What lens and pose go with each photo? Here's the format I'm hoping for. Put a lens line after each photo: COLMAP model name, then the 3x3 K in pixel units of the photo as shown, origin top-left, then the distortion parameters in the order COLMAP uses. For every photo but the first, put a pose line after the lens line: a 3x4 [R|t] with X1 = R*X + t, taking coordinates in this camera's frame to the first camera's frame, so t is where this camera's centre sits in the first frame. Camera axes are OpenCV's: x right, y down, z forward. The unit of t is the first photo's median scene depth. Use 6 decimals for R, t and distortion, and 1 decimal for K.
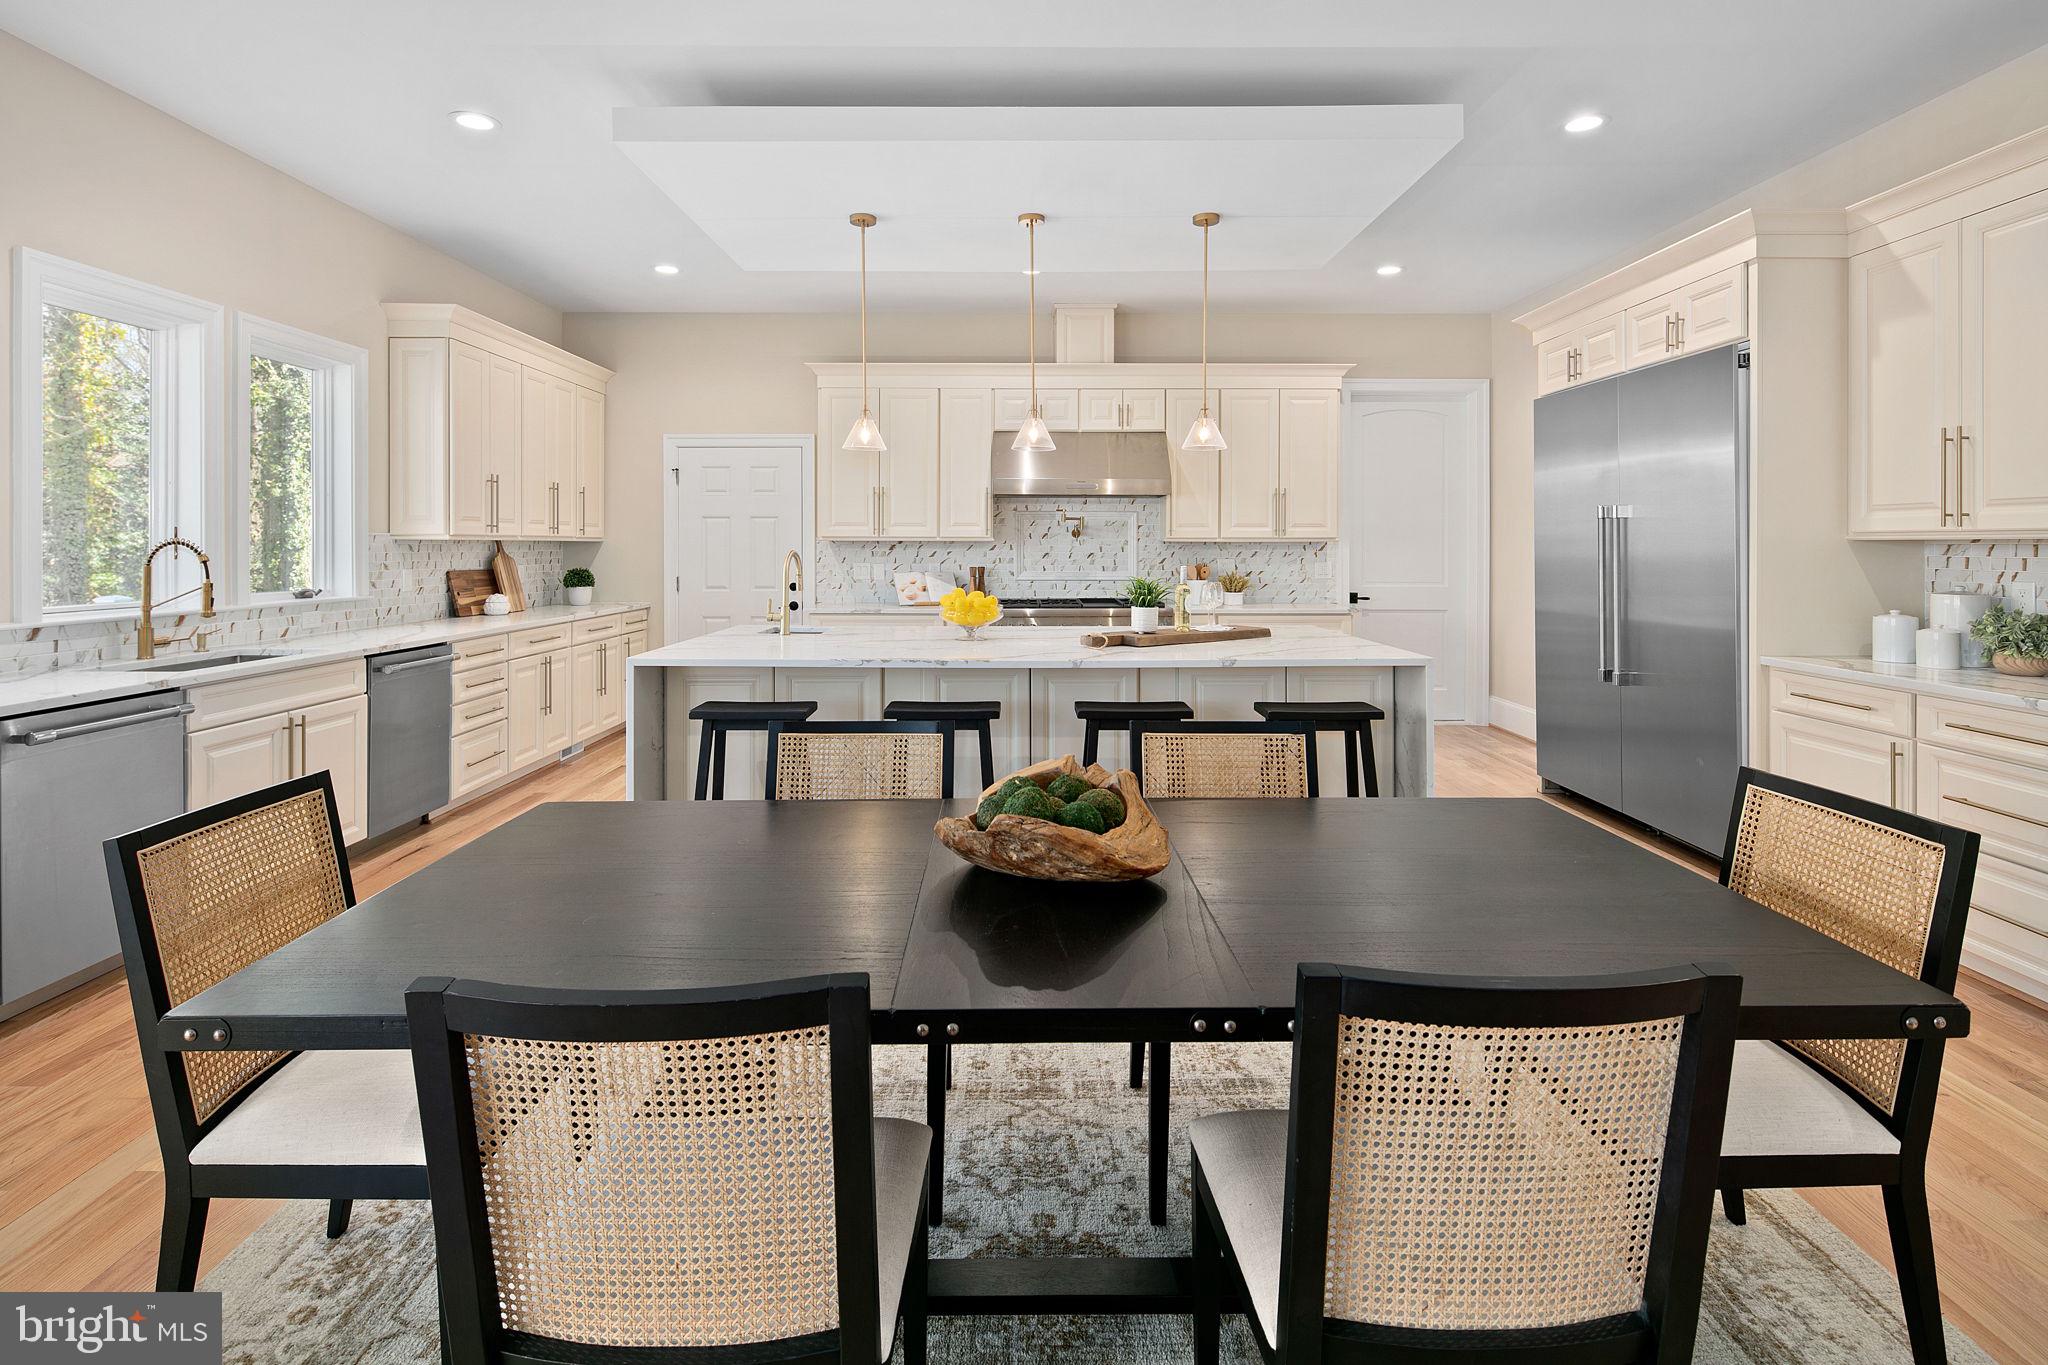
lens RADIAL K [[996.2, 0, 1019.5], [0, 996.2, 546.5], [0, 0, 1]] dist [0.005991, -0.005519]
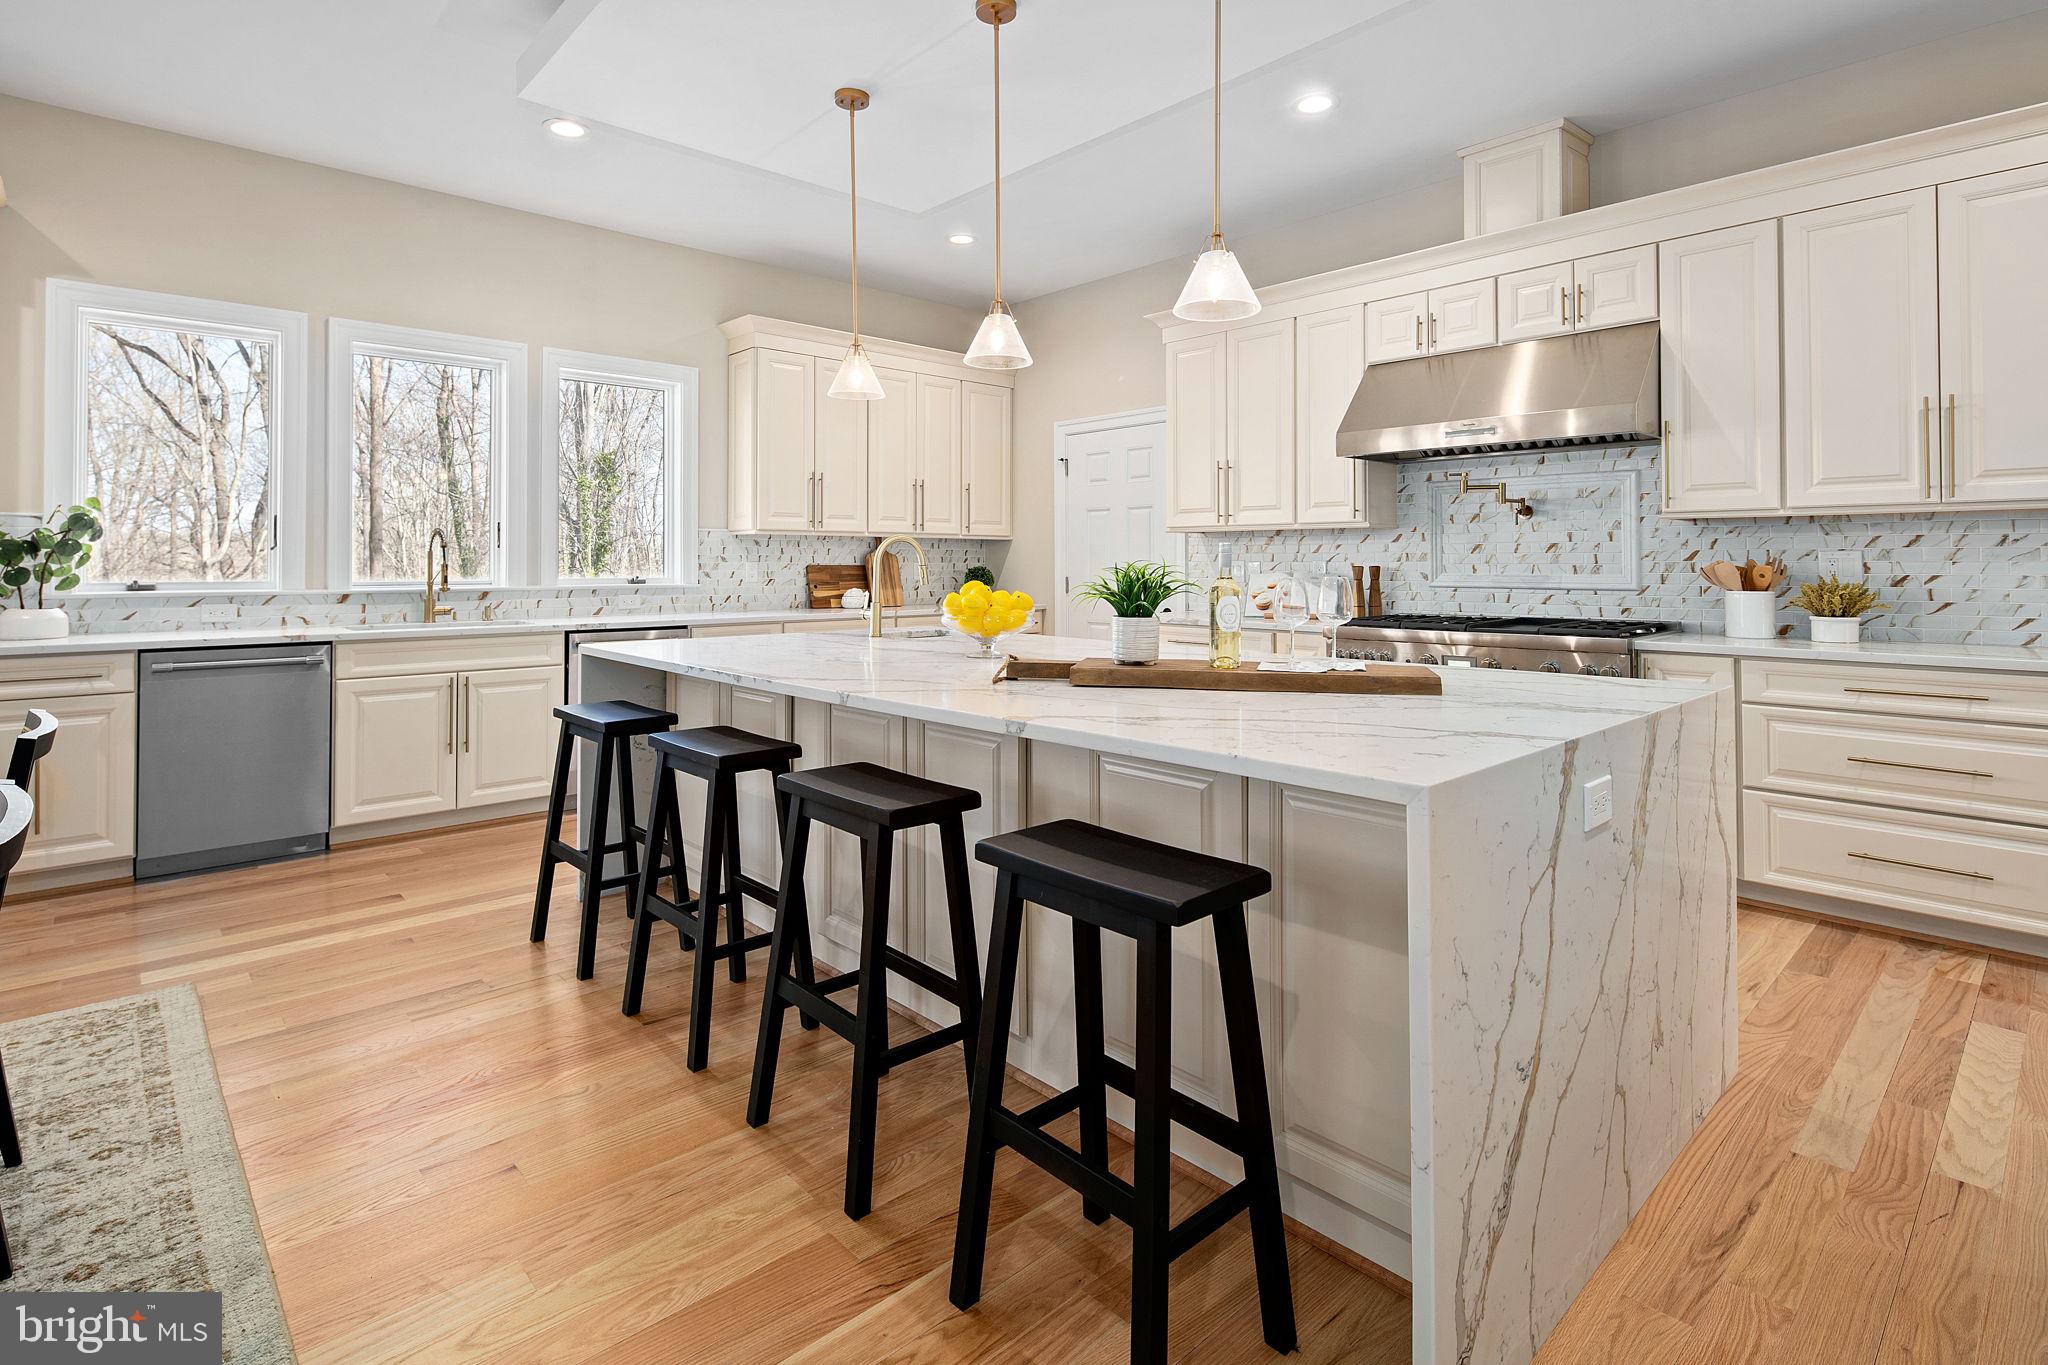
lens RADIAL K [[996.2, 0, 1019.2], [0, 996.2, 553.1], [0, 0, 1]] dist [0.005991, -0.005519]
pose [[0.673740, -0.009043, -0.738913, 0.392654], [0.000538, 0.999931, -0.011747, 0.025300], [0.738968, 0.007517, 0.673698, 0.460399]]
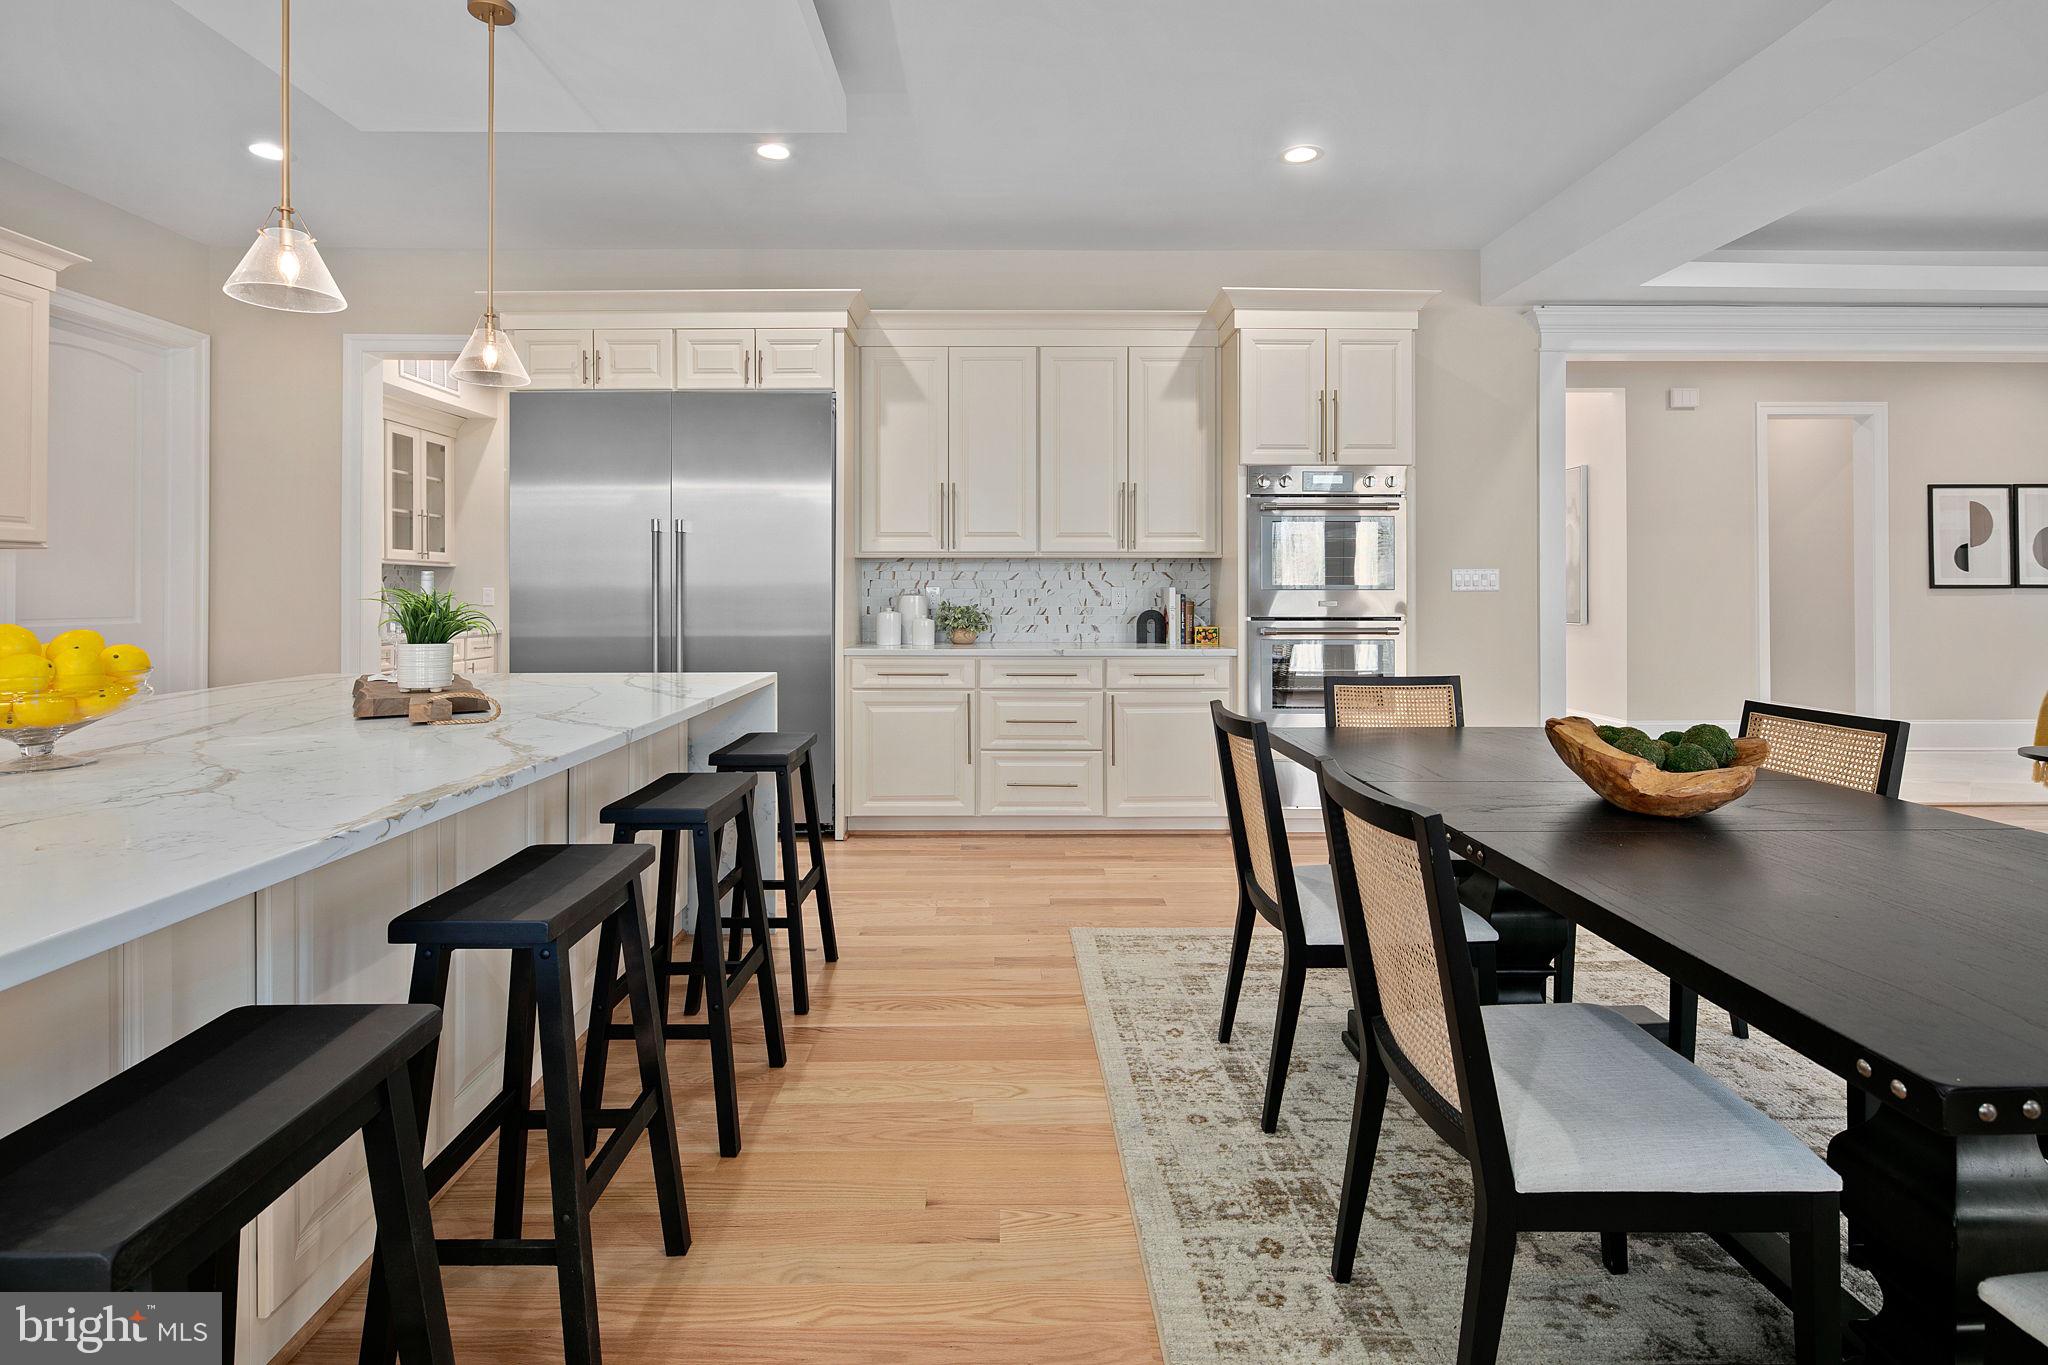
lens RADIAL K [[996.2, 0, 1021.0], [0, 996.2, 581.4], [0, 0, 1]] dist [0.005991, -0.005519]
pose [[-0.008226, 0.008285, 0.999932, -0.340767], [0.001271, 0.999965, -0.008275, 0.024712], [-0.999965, 0.001203, -0.008236, 0.538049]]
